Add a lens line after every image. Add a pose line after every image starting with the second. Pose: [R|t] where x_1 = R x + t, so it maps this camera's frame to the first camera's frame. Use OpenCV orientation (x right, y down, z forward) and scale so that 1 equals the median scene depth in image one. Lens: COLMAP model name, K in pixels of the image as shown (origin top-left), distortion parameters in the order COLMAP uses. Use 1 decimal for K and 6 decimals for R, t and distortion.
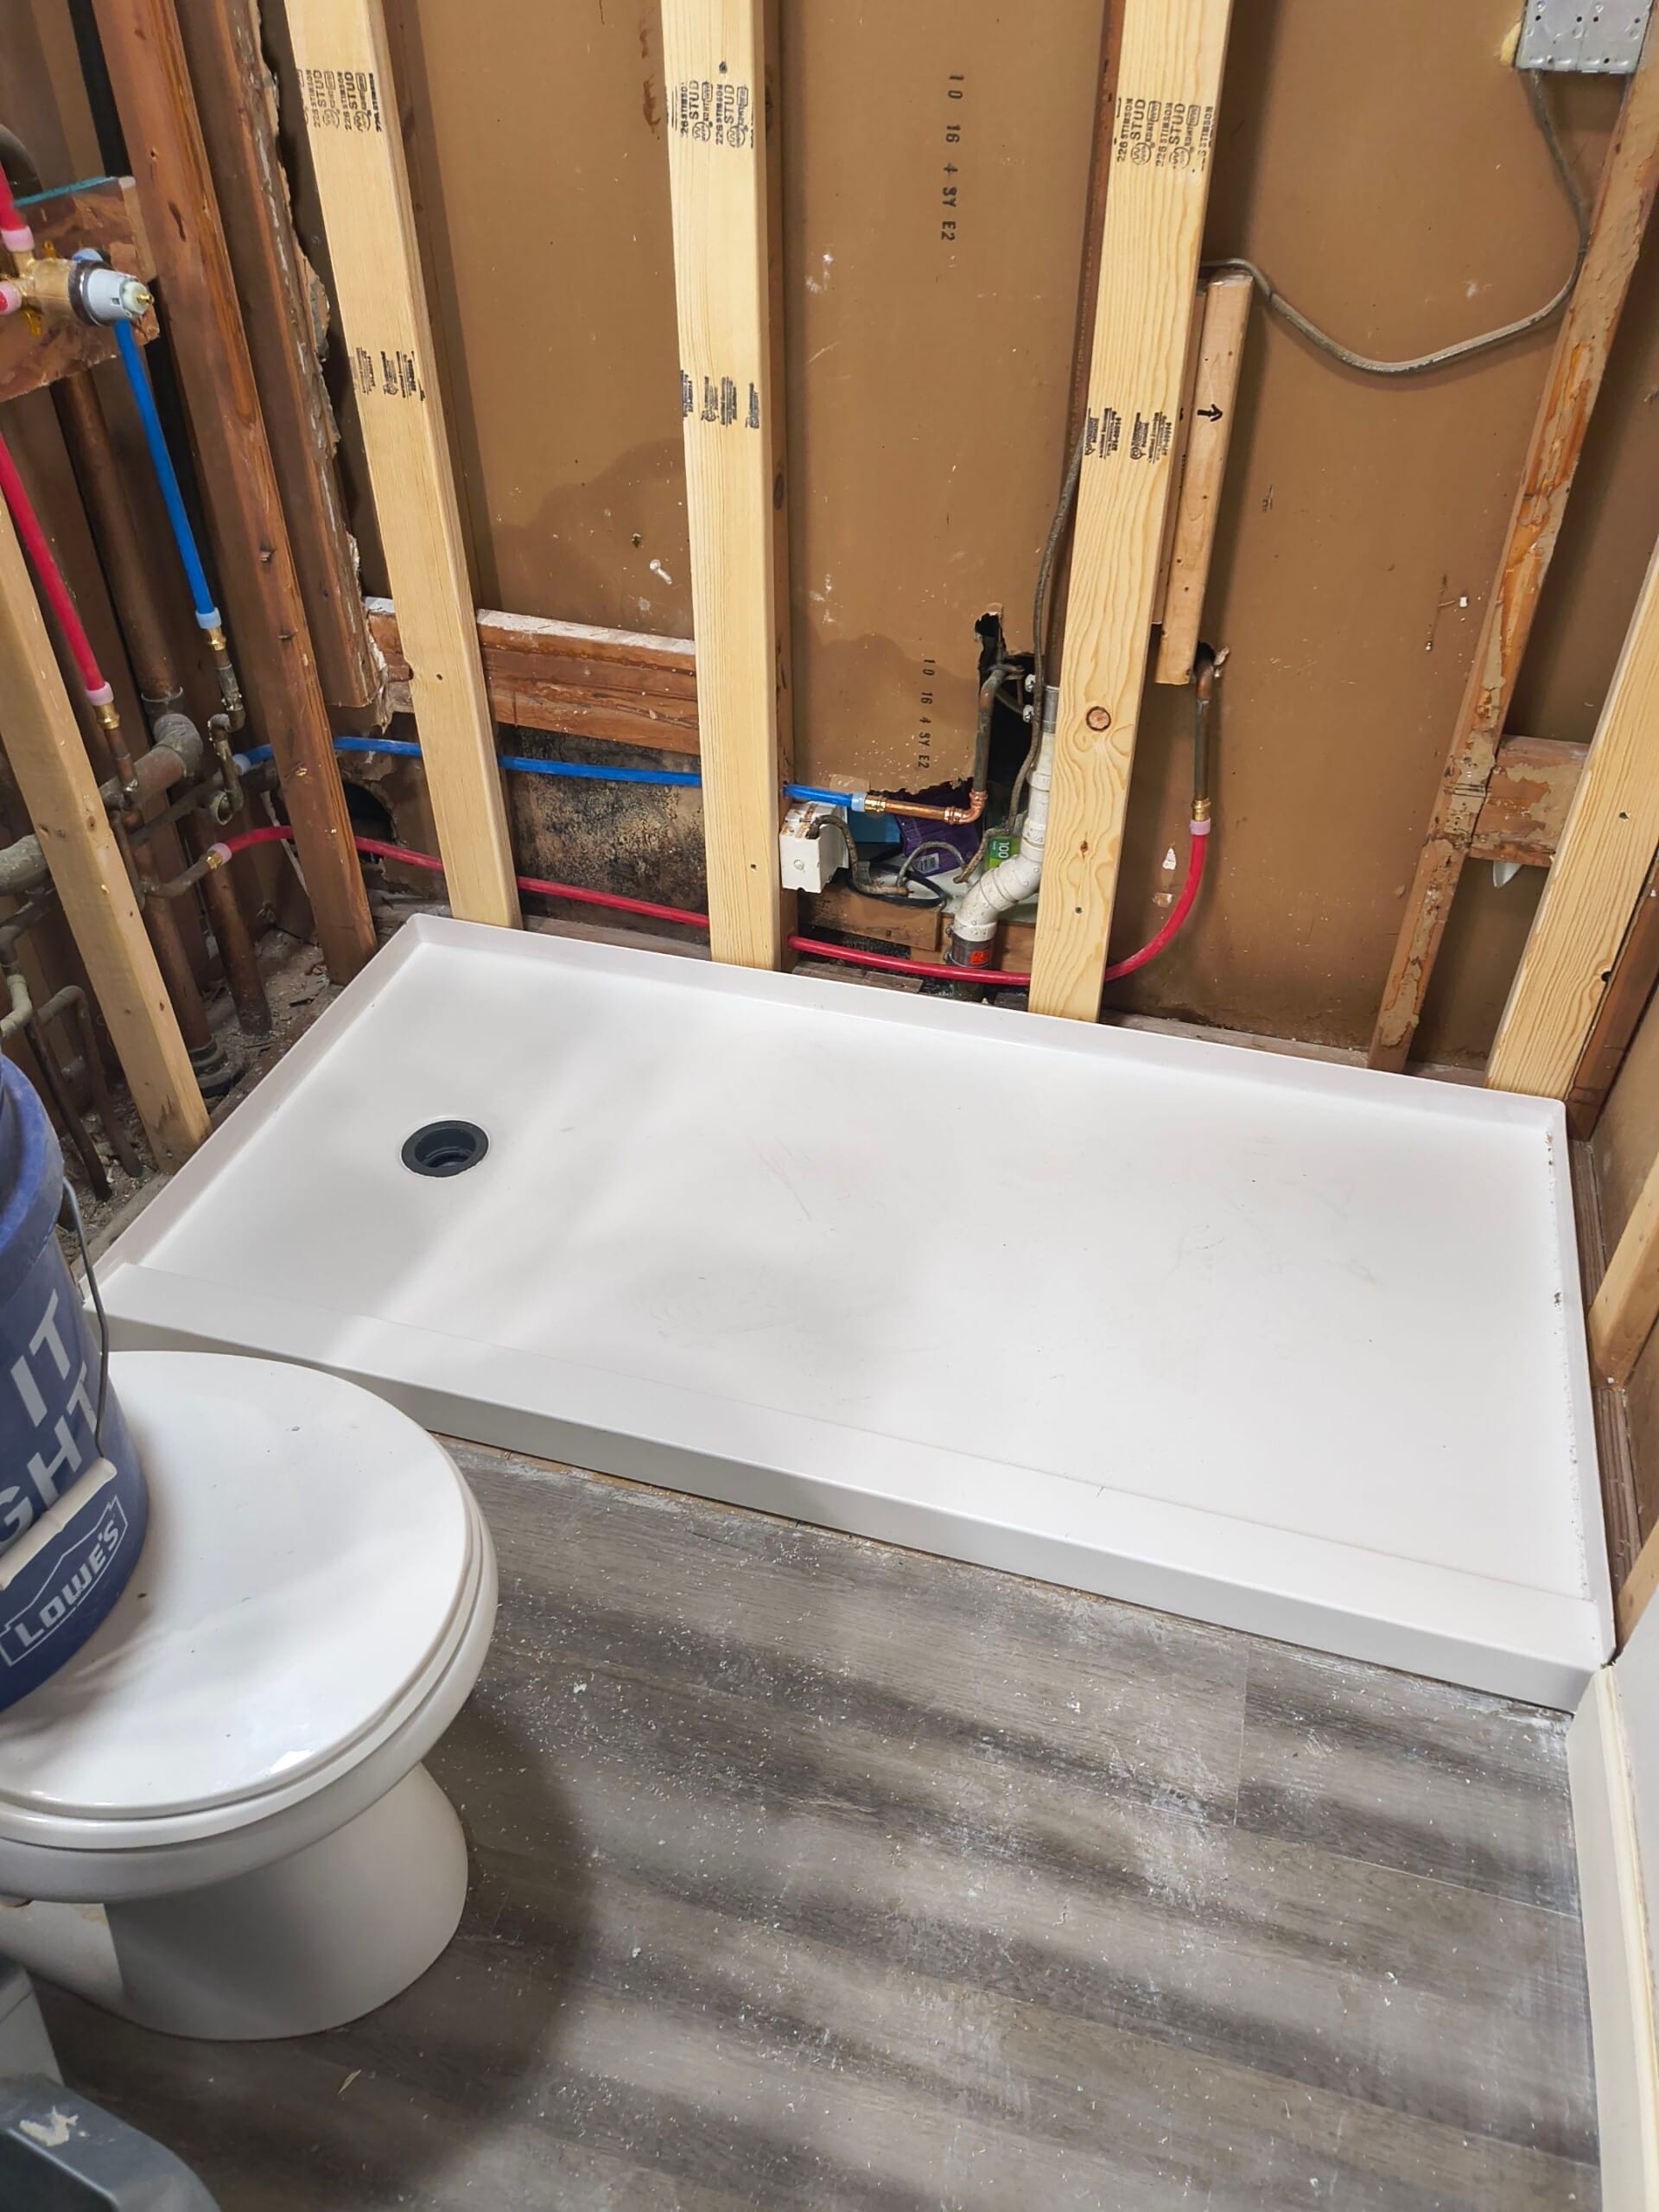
lens RADIAL K [[1619.5, 0, 832.2], [0, 1619.5, 1097.5], [0, 0, 1]] dist [0.028484, -0.014423]
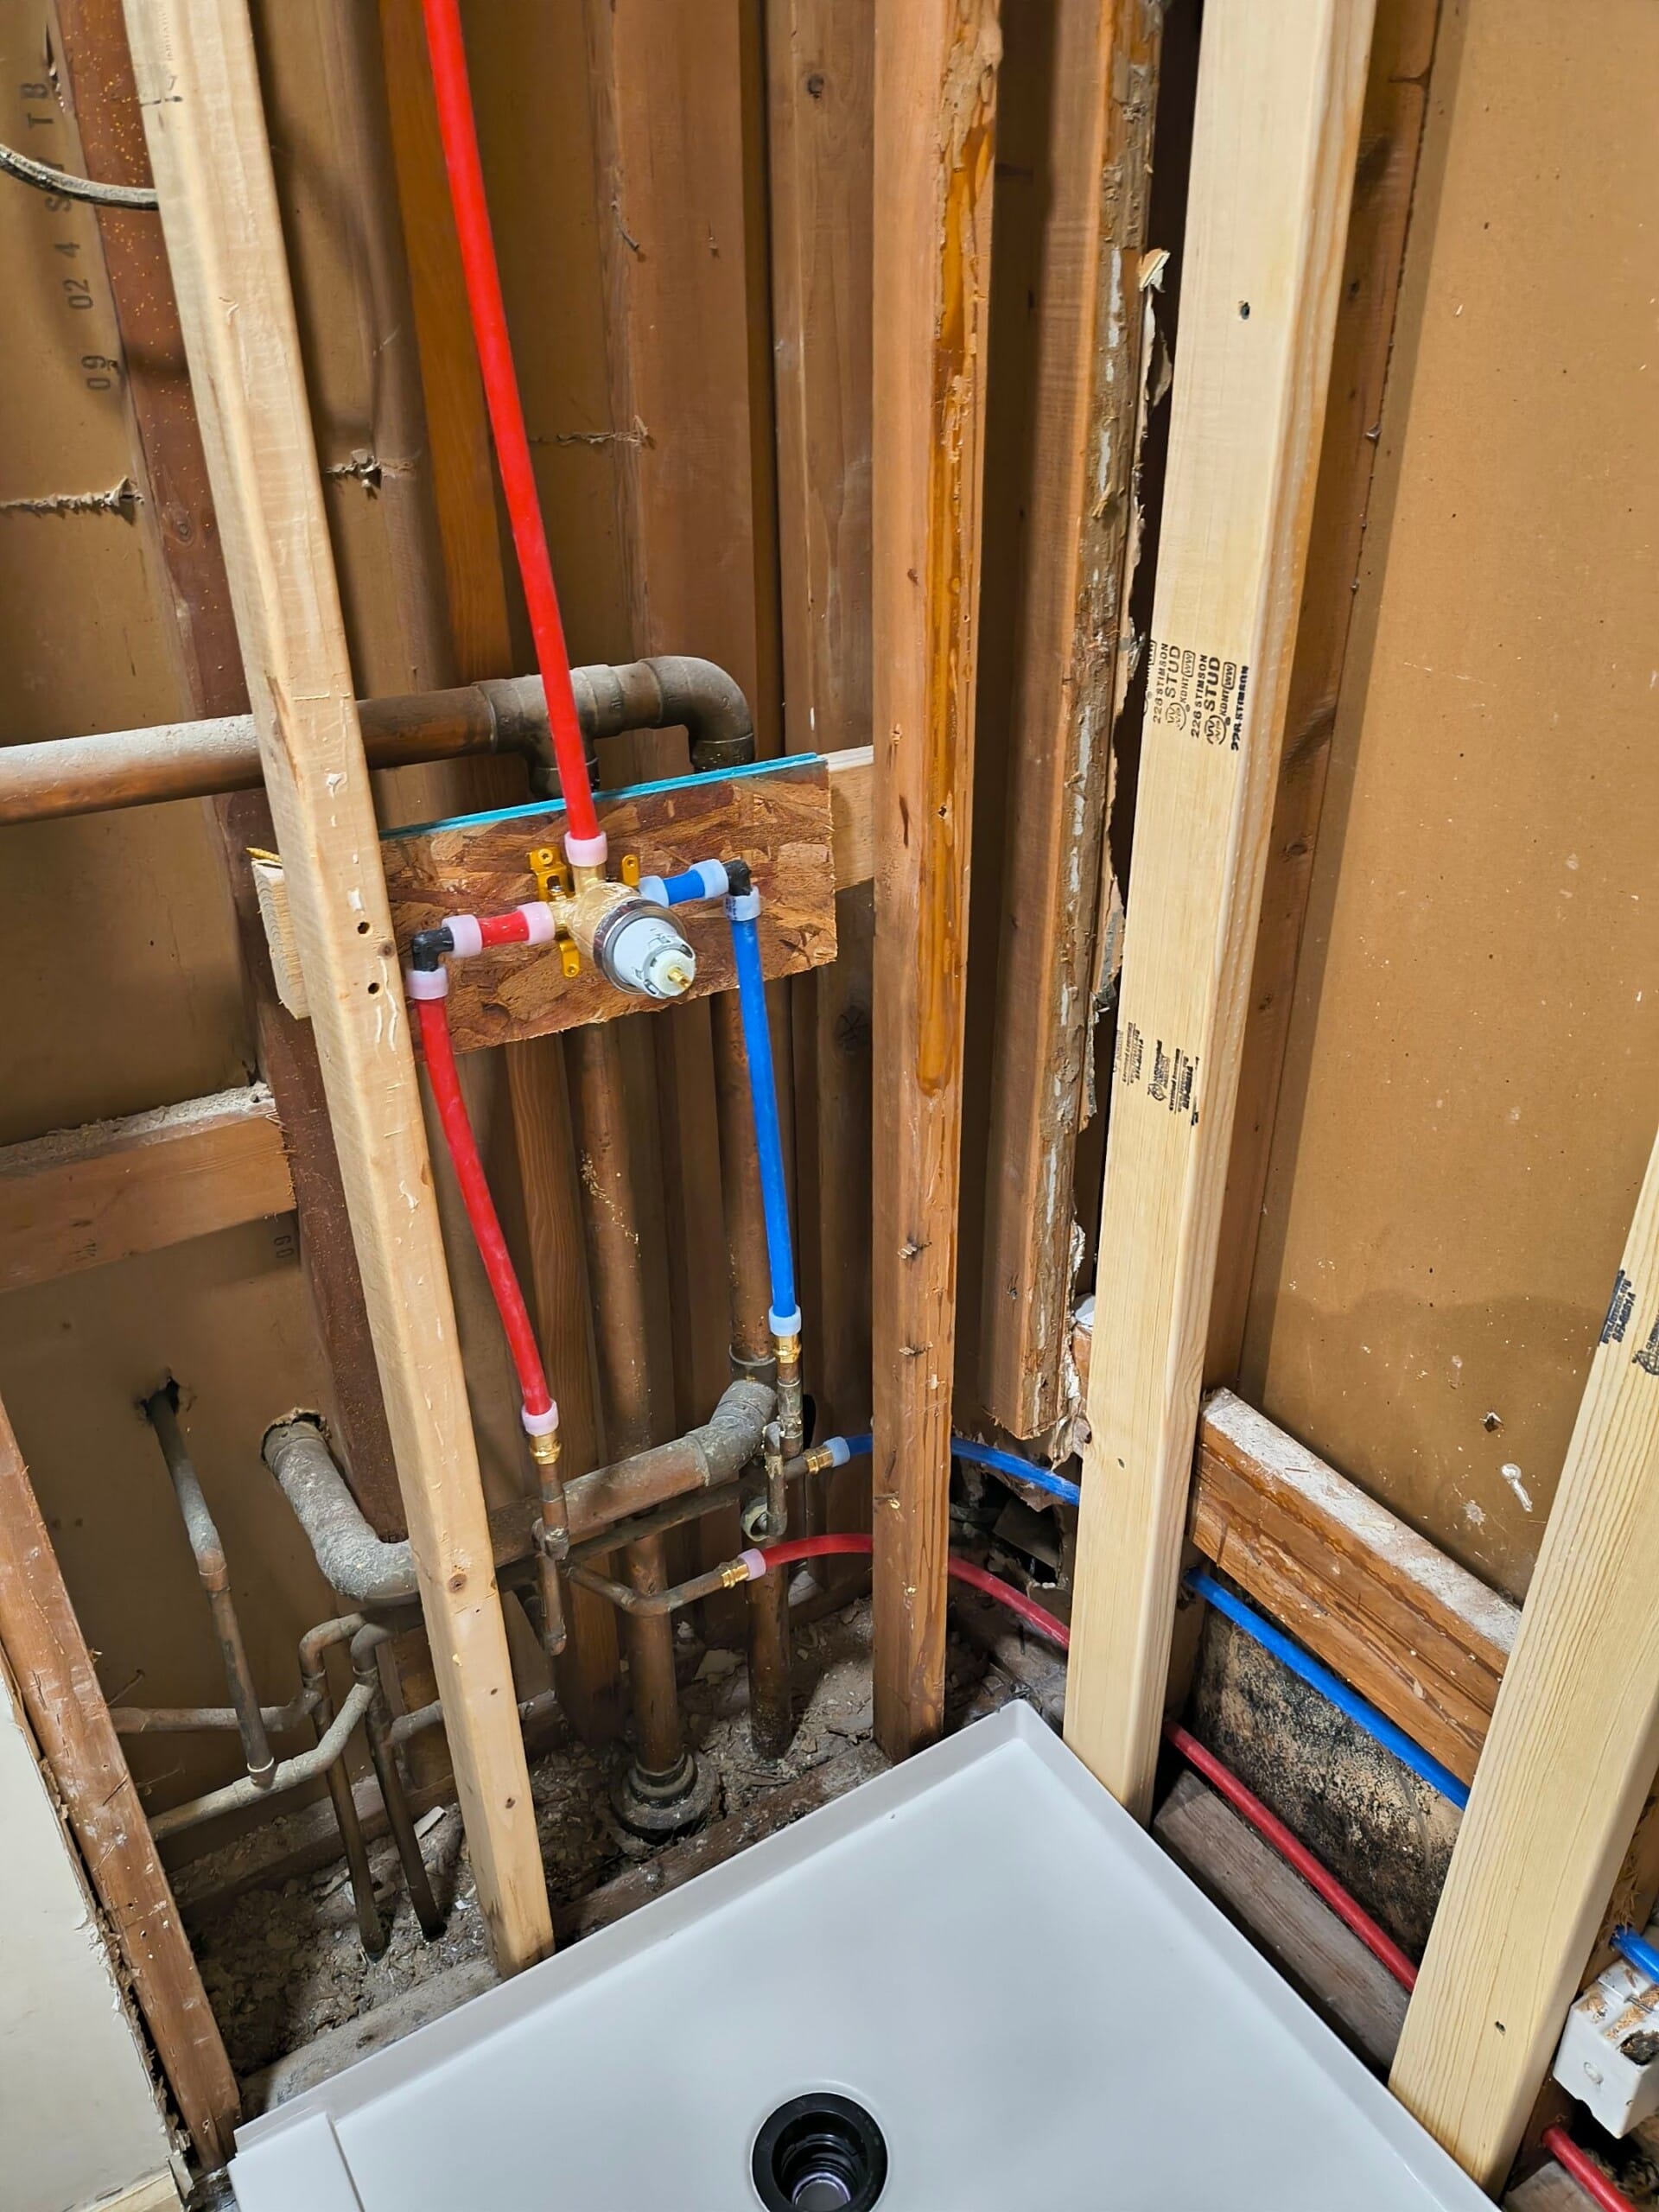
lens RADIAL K [[1619.5, 0, 833.7], [0, 1619.5, 1162.4], [0, 0, 1]] dist [0.028484, -0.014423]
pose [[0.753705, 0.326855, -0.570170, -0.000488], [-0.405363, 0.914079, -0.011843, -0.353956], [0.517309, 0.240052, 0.821442, 0.433181]]
